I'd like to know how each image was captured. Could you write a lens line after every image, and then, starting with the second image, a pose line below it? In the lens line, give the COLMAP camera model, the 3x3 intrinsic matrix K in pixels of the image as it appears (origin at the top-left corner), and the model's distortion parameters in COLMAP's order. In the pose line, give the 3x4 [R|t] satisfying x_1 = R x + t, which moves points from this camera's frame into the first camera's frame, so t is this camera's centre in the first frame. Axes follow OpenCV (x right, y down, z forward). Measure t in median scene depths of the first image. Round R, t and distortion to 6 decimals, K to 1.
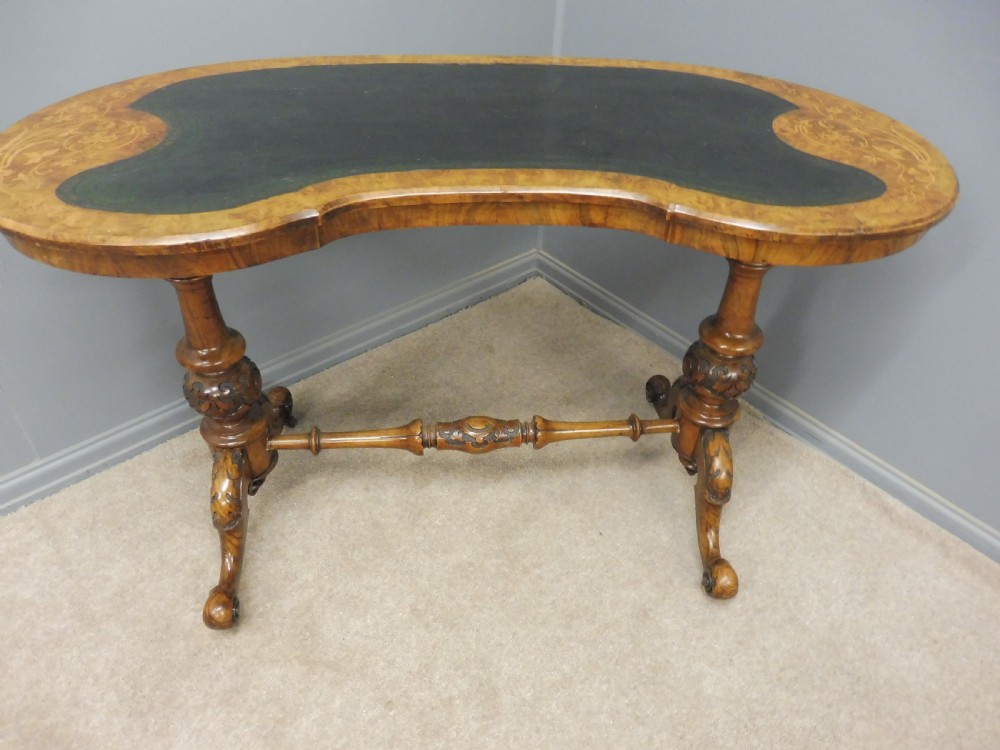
lens RADIAL K [[732.2, 0, 500.8], [0, 732.2, 378.5], [0, 0, 1]] dist [-0.046598, 0.019496]
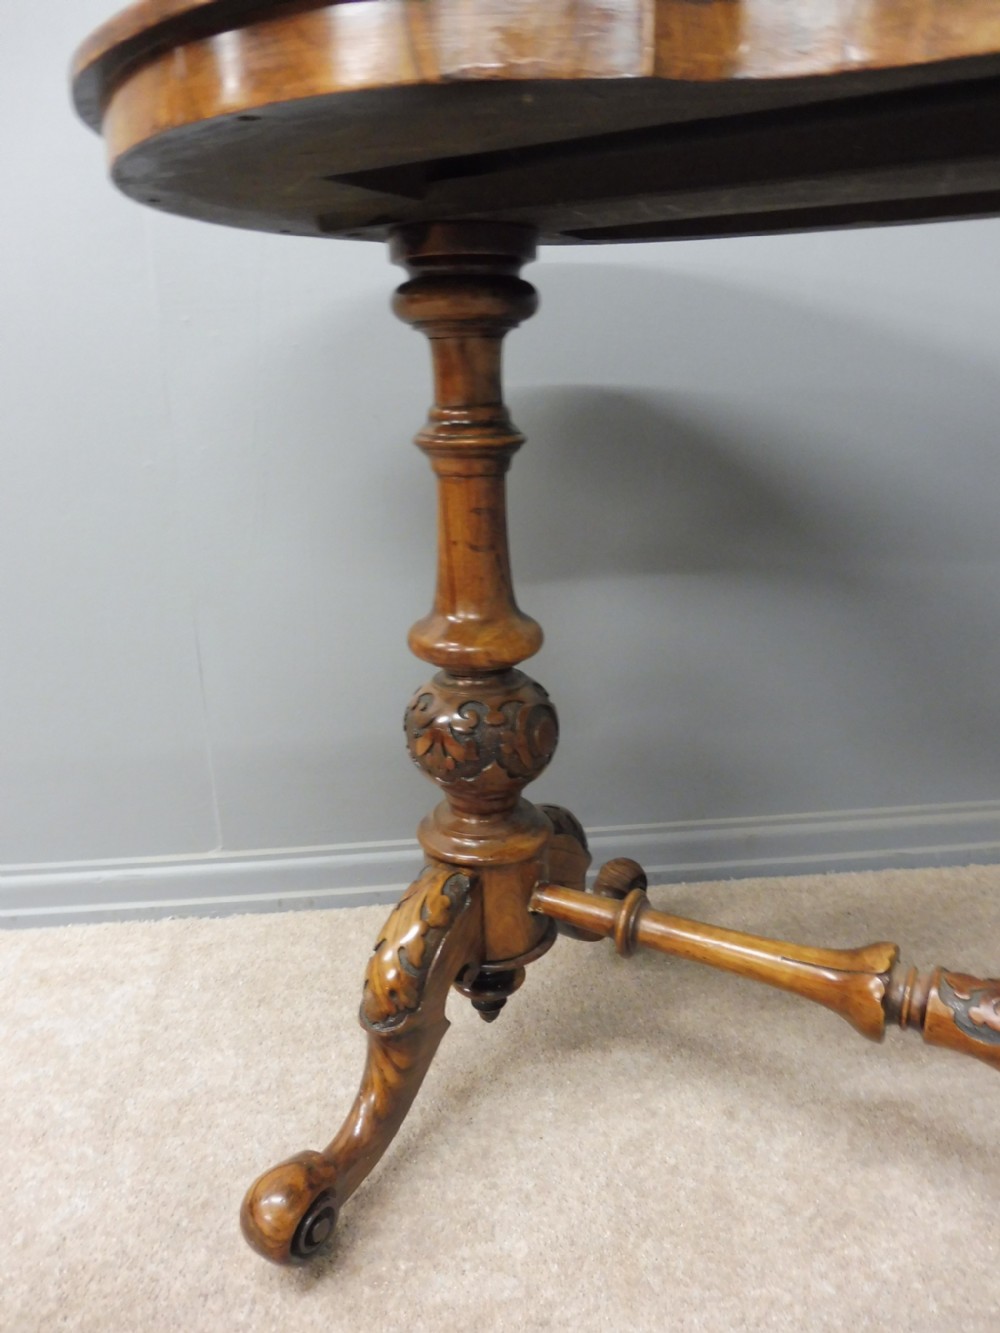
lens RADIAL K [[976.0, 0, 493.4], [0, 976.0, 665.8], [0, 0, 1]] dist [-0.046598, 0.019496]
pose [[0.811096, 0.116444, -0.573205, -0.007377], [-0.336072, 0.894852, -0.293762, 0.153654], [0.478726, 0.430908, 0.764944, 0.473277]]
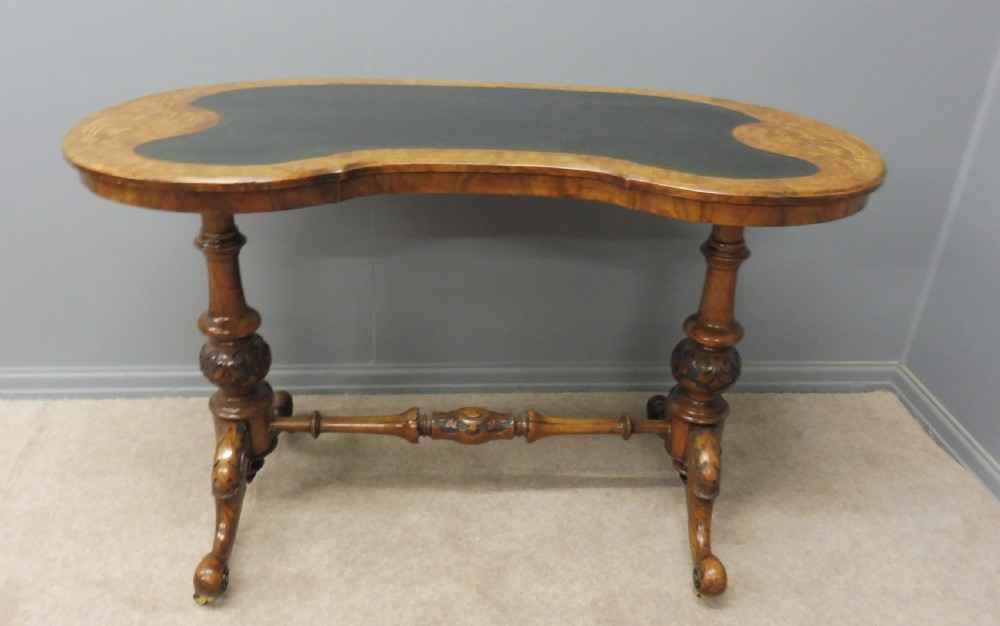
lens RADIAL K [[846.1, 0, 491.5], [0, 846.1, 311.0], [0, 0, 1]] dist [-0.026790, -0.029567]
pose [[0.998765, 0.027592, -0.041327, 0.043750], [-0.036096, 0.974432, -0.221765, 0.195423], [0.034151, 0.222983, 0.974224, -0.210046]]
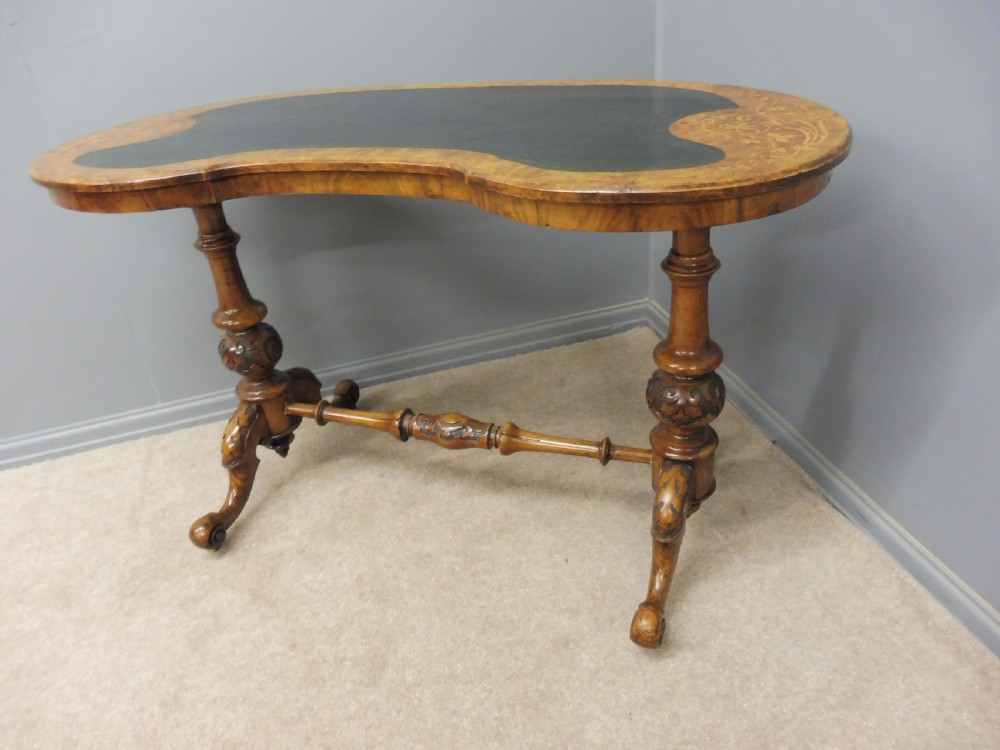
lens RADIAL K [[732.2, 0, 498.7], [0, 732.2, 376.5], [0, 0, 1]] dist [-0.046598, 0.019496]
pose [[0.903335, 0.119332, -0.412001, 0.480813], [-0.174219, 0.979798, -0.098198, 0.098809], [0.391960, 0.160484, 0.905876, 0.068188]]
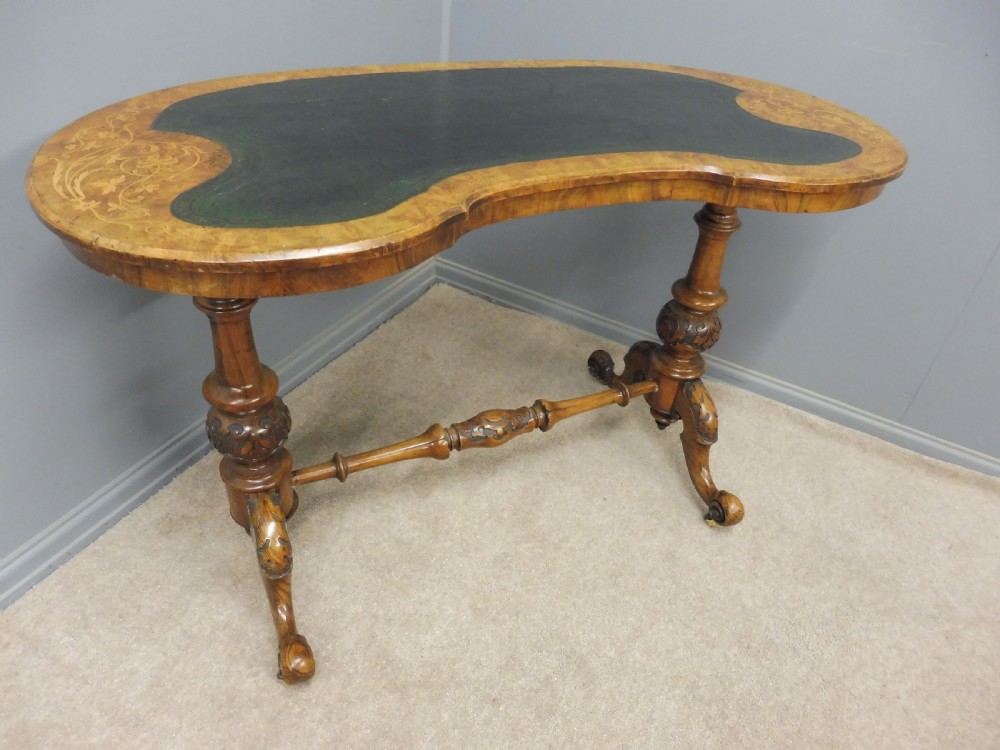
lens RADIAL K [[732.2, 0, 501.6], [0, 732.2, 376.9], [0, 0, 1]] dist [-0.046598, 0.019496]
pose [[0.935217, -0.178347, 0.305878, -0.343440], [0.186987, 0.982362, 0.001071, 0.008274], [-0.300674, 0.056194, 0.952070, 0.014963]]
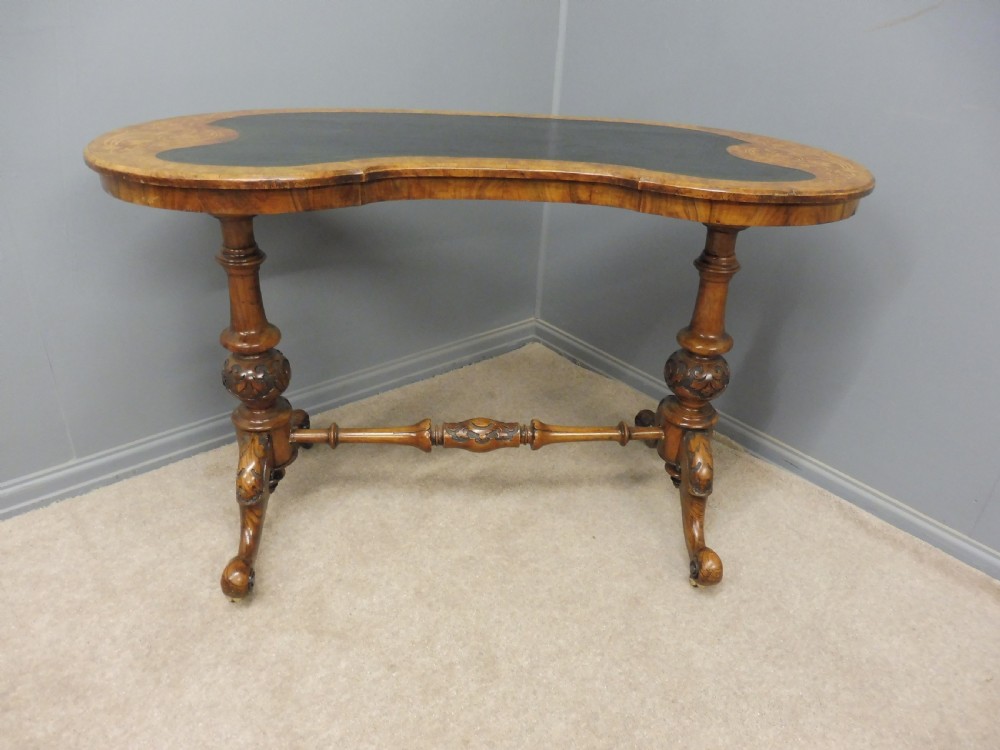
lens RADIAL K [[732.2, 0, 501.2], [0, 732.2, 375.8], [0, 0, 1]] dist [-0.046598, 0.019496]
pose [[0.999905, 0.013648, 0.002063, -0.004670], [-0.012914, 0.977774, -0.209264, 0.235548], [-0.004873, 0.209218, 0.977857, -0.103113]]
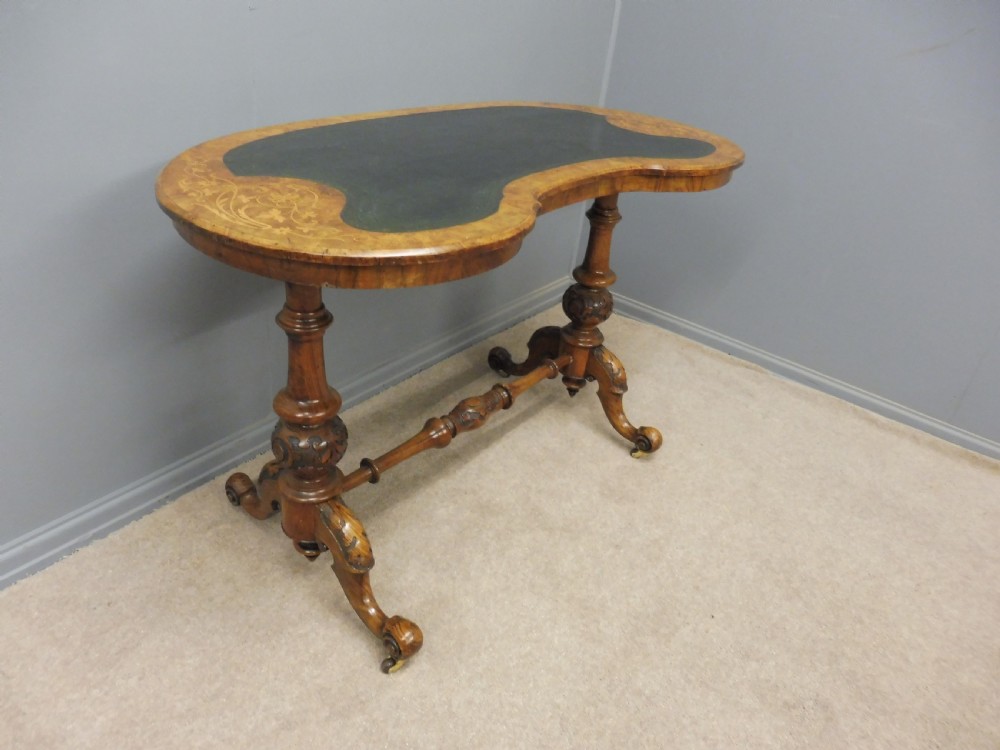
lens RADIAL K [[732.2, 0, 503.8], [0, 732.2, 375.1], [0, 0, 1]] dist [-0.046598, 0.019496]
pose [[0.702103, -0.328429, 0.631812, -0.779634], [0.392443, 0.918838, 0.041527, -0.009938], [-0.594172, 0.218794, 0.774008, 0.032925]]
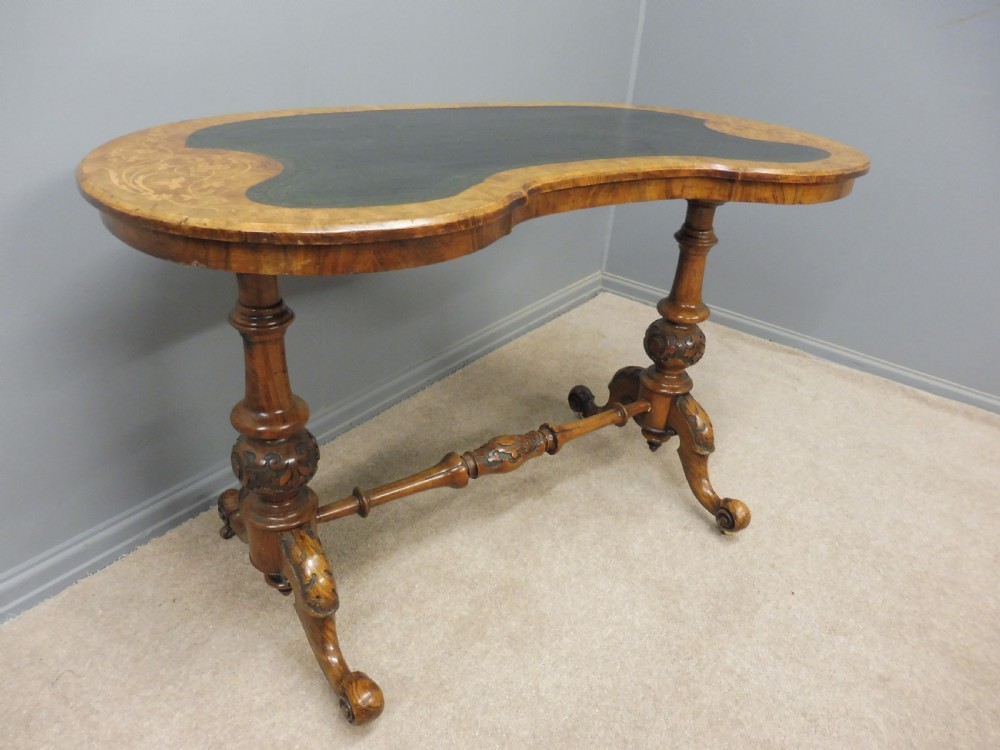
lens RADIAL K [[732.2, 0, 502.1], [0, 732.2, 374.1], [0, 0, 1]] dist [-0.046598, 0.019496]
pose [[0.869716, -0.210063, 0.446617, -0.501107], [0.281566, 0.954377, -0.099422, 0.076056], [-0.405357, 0.212221, 0.889184, 0.071825]]
